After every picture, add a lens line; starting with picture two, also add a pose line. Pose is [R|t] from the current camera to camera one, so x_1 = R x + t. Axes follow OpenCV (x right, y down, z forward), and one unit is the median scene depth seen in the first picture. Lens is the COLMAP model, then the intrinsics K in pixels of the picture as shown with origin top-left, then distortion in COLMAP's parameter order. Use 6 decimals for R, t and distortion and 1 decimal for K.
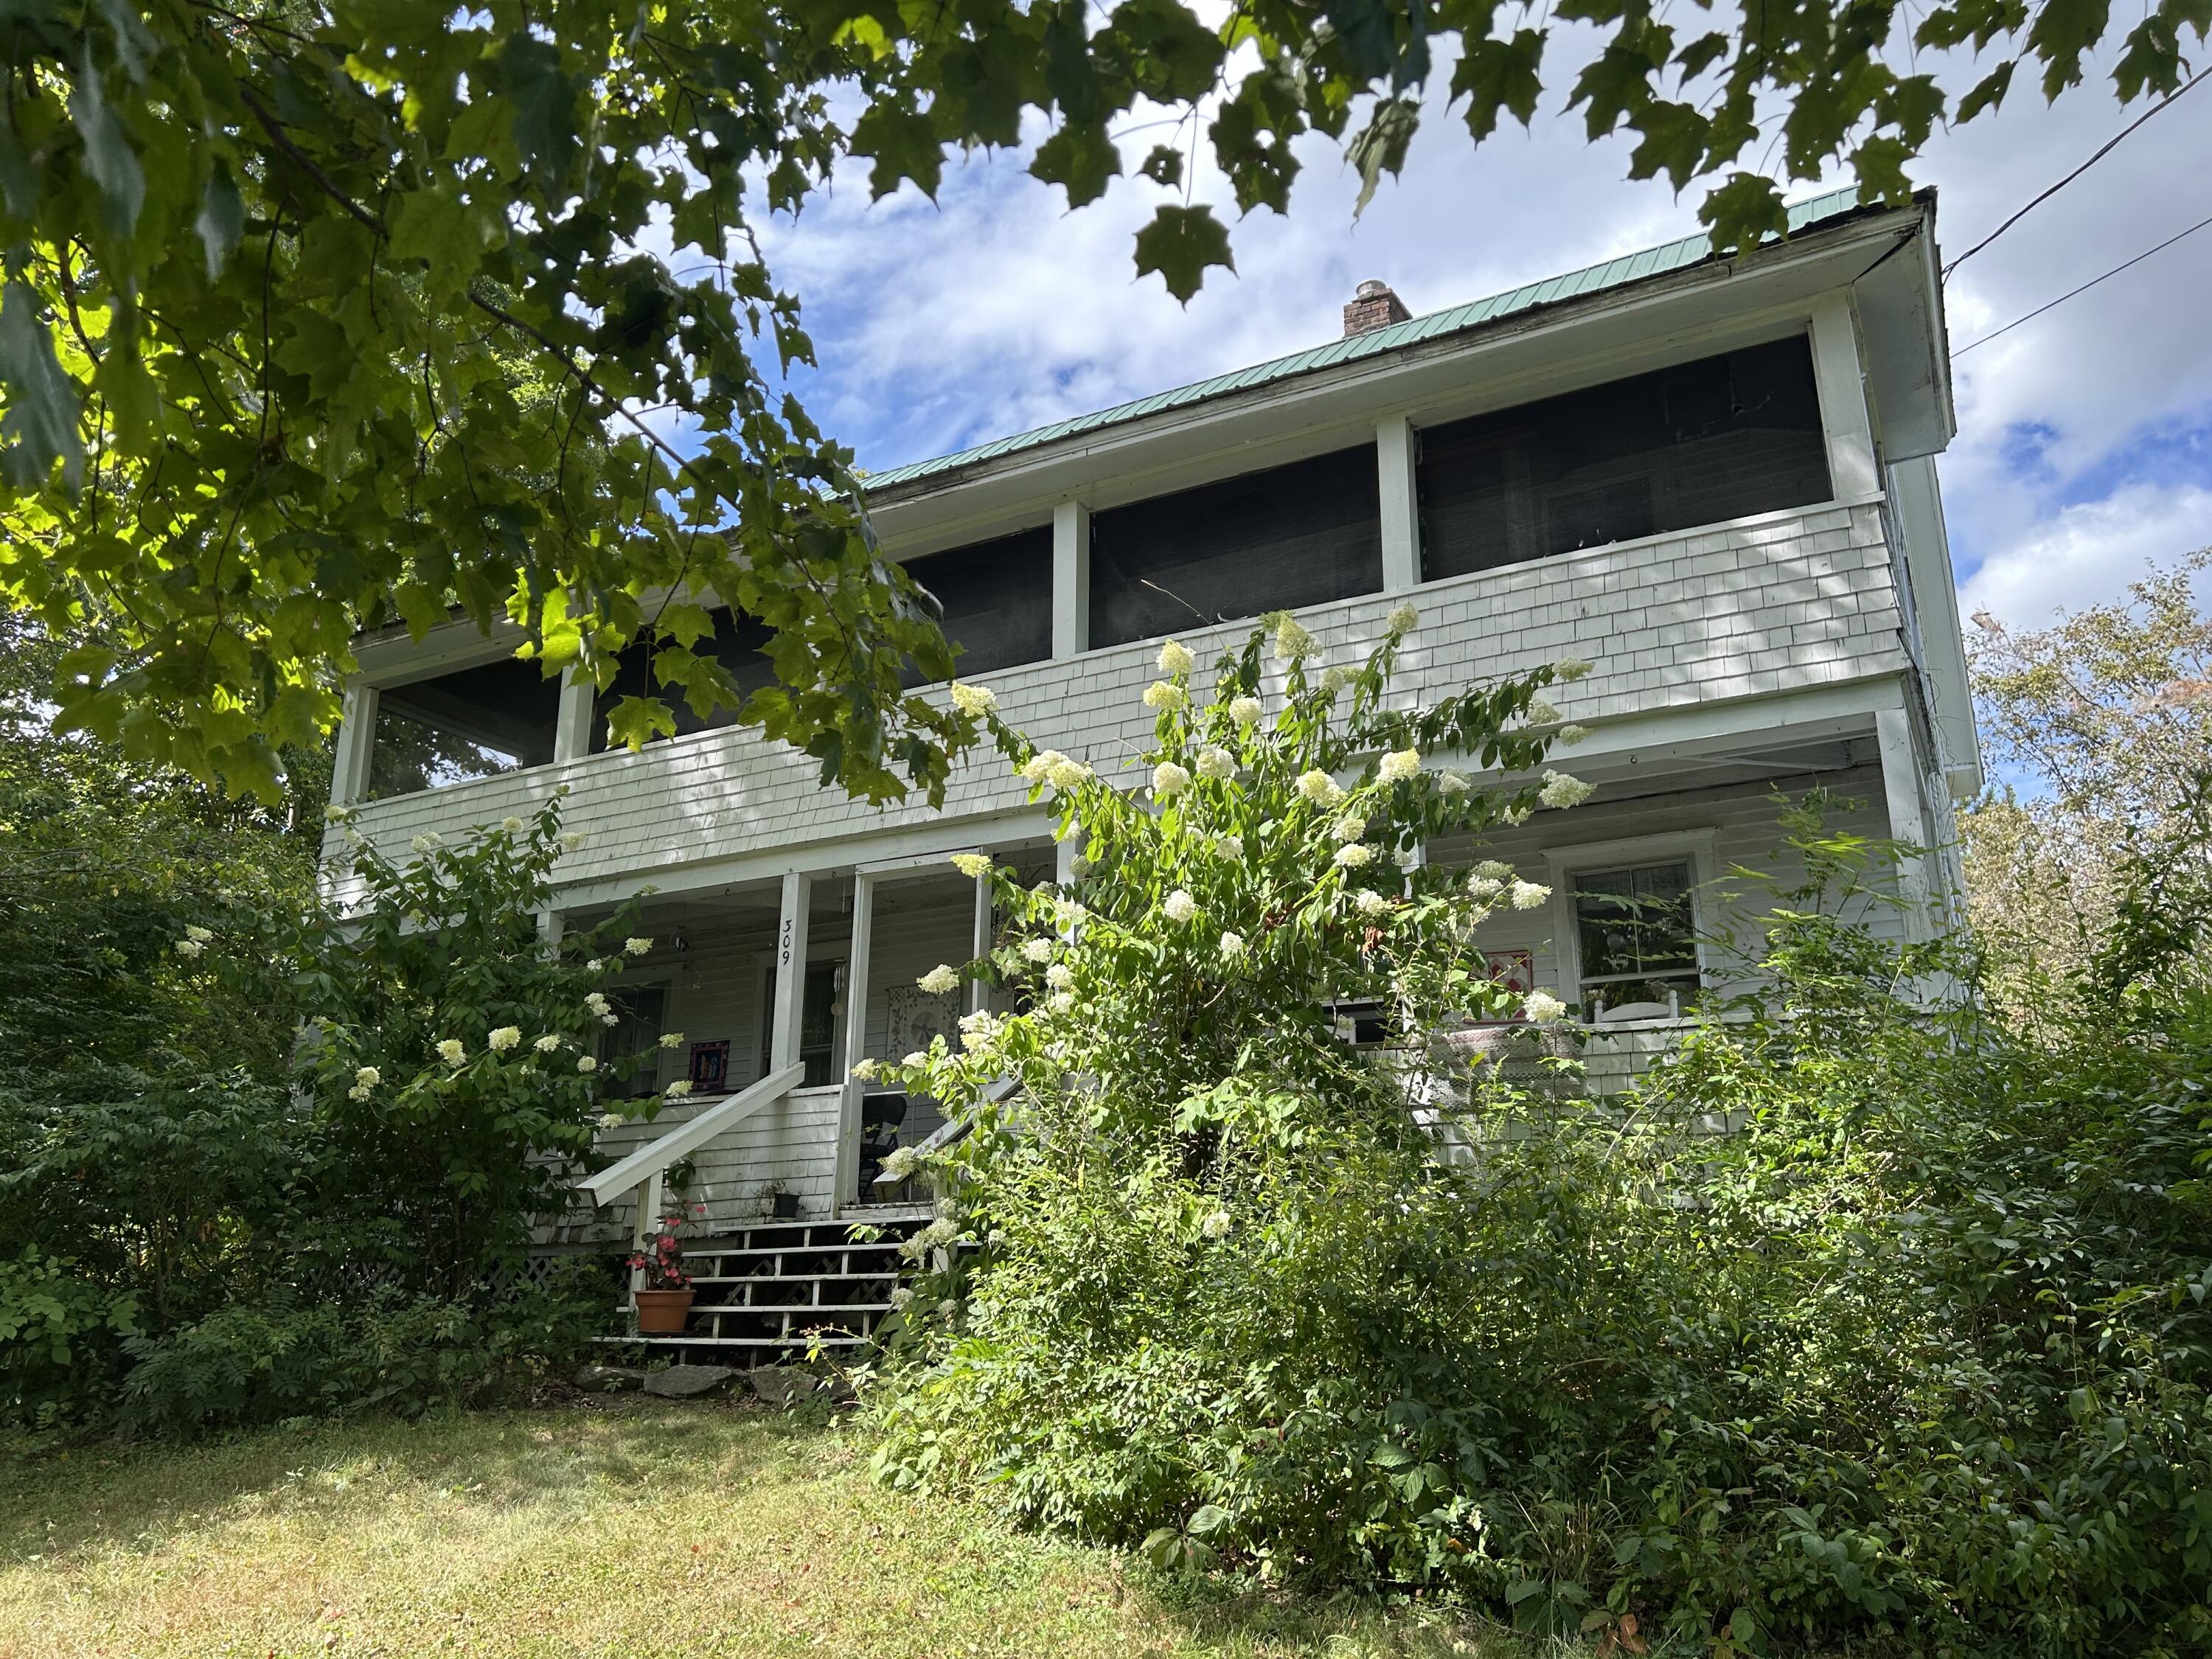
lens RADIAL K [[1664.6, 0, 1106.7], [0, 1664.6, 827.4], [0, 0, 1]] dist [0.003607, -0.001146]
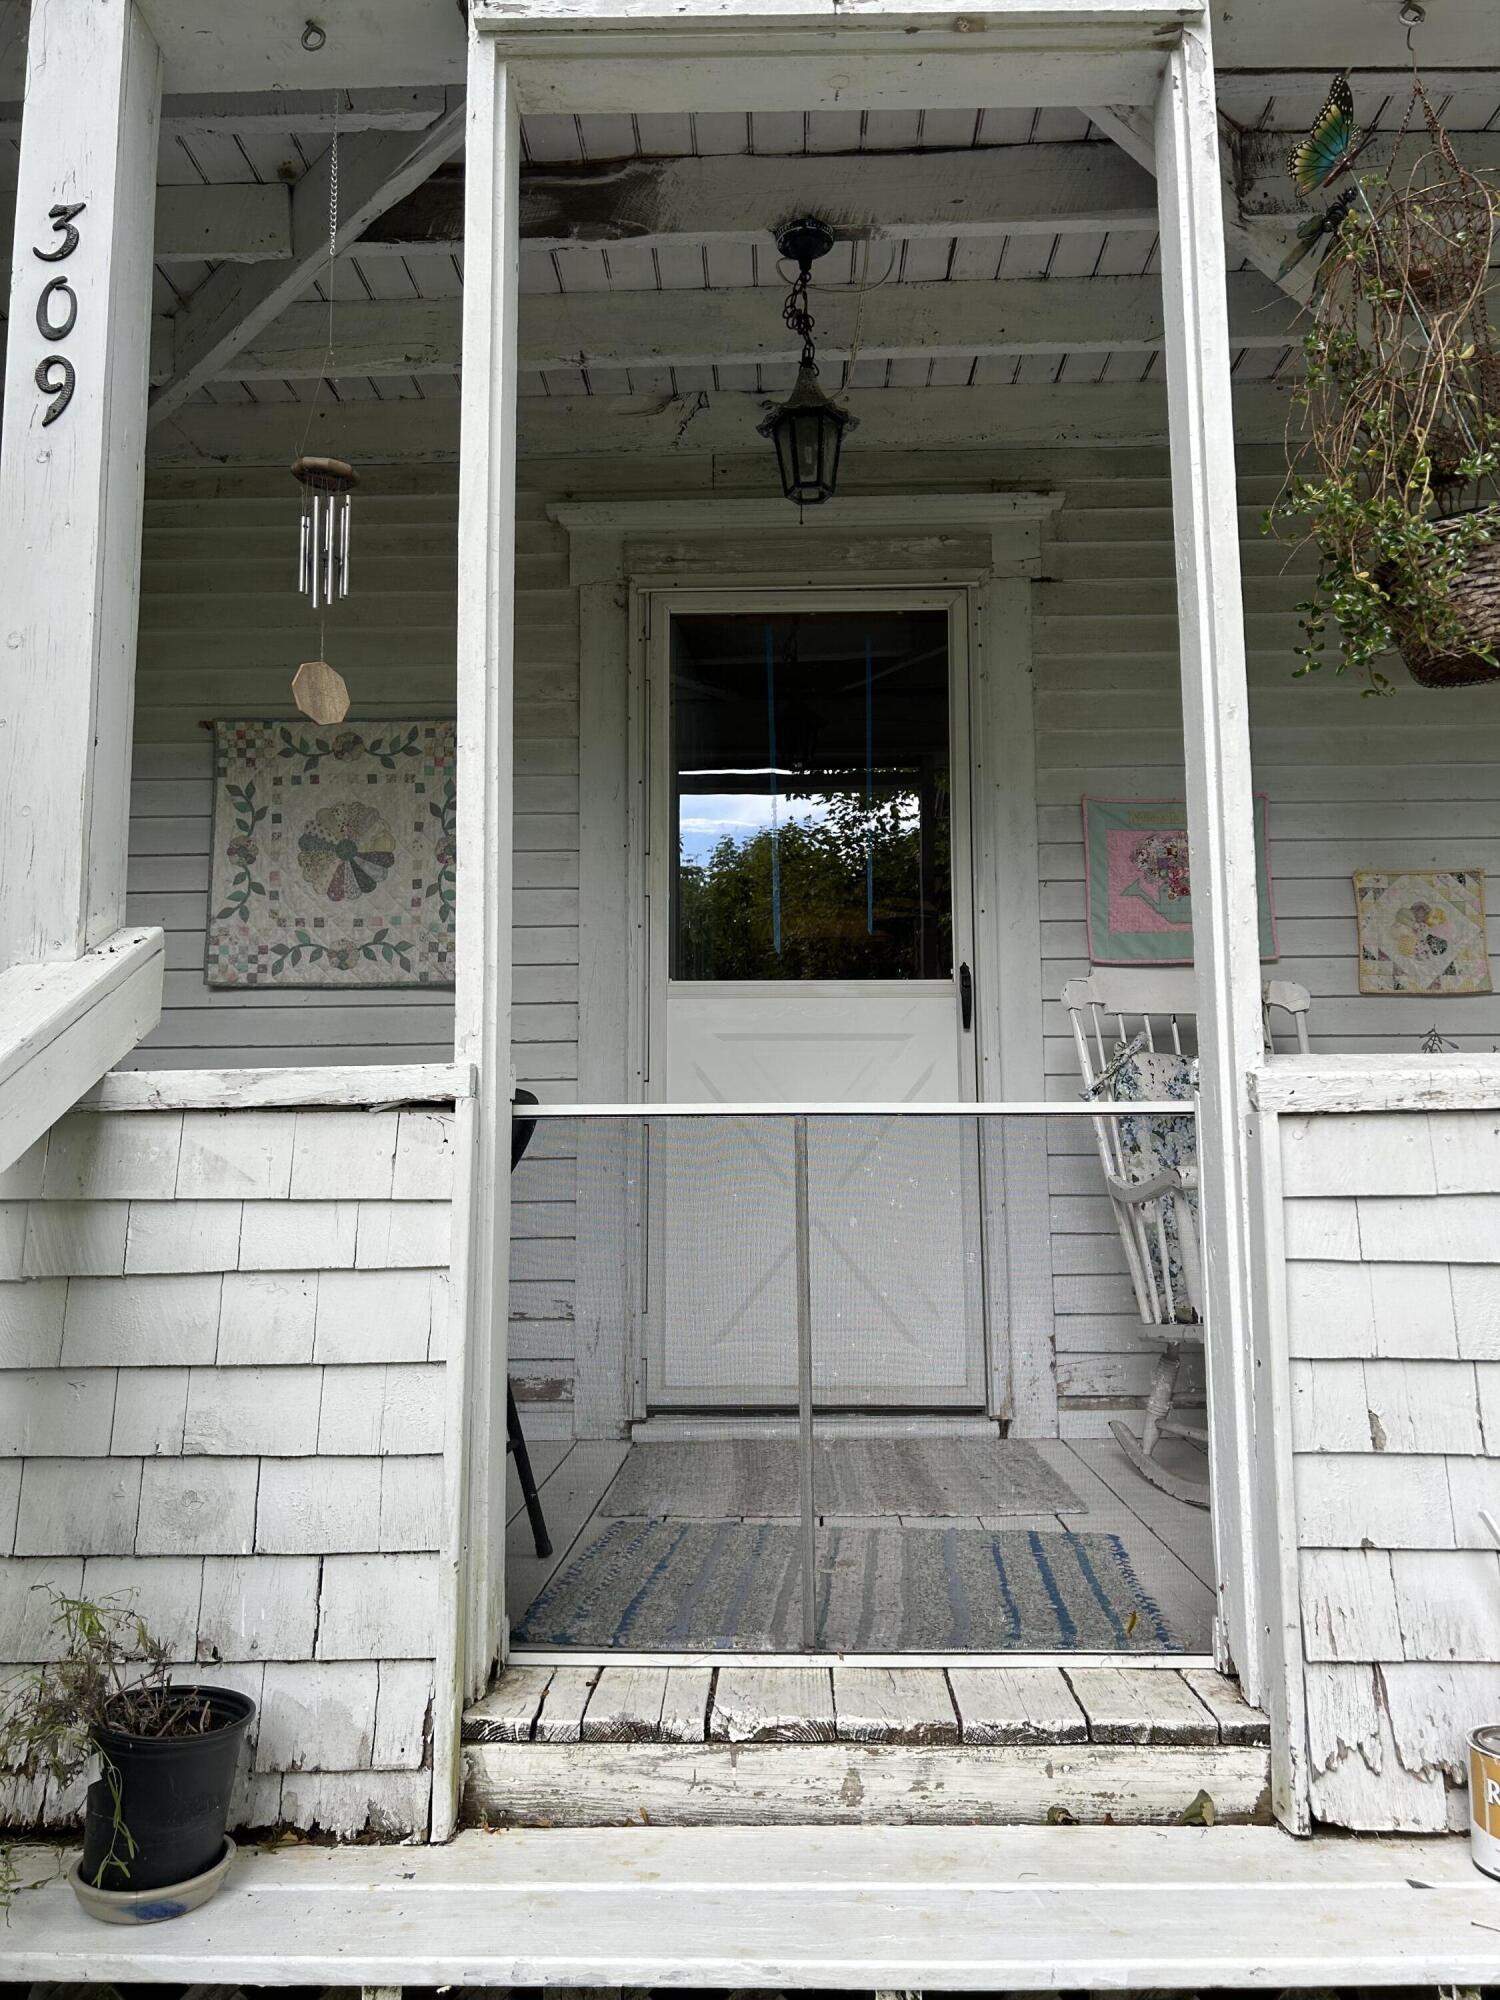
lens RADIAL K [[1505.0, 0, 750.4], [0, 1505.0, 1001.2], [0, 0, 1]] dist [0.003607, -0.001146]
pose [[0.892733, 0.050991, 0.447692, -0.197323], [-0.117381, 0.985588, 0.121811, 0.119129], [-0.435028, -0.161295, 0.885852, 0.806813]]
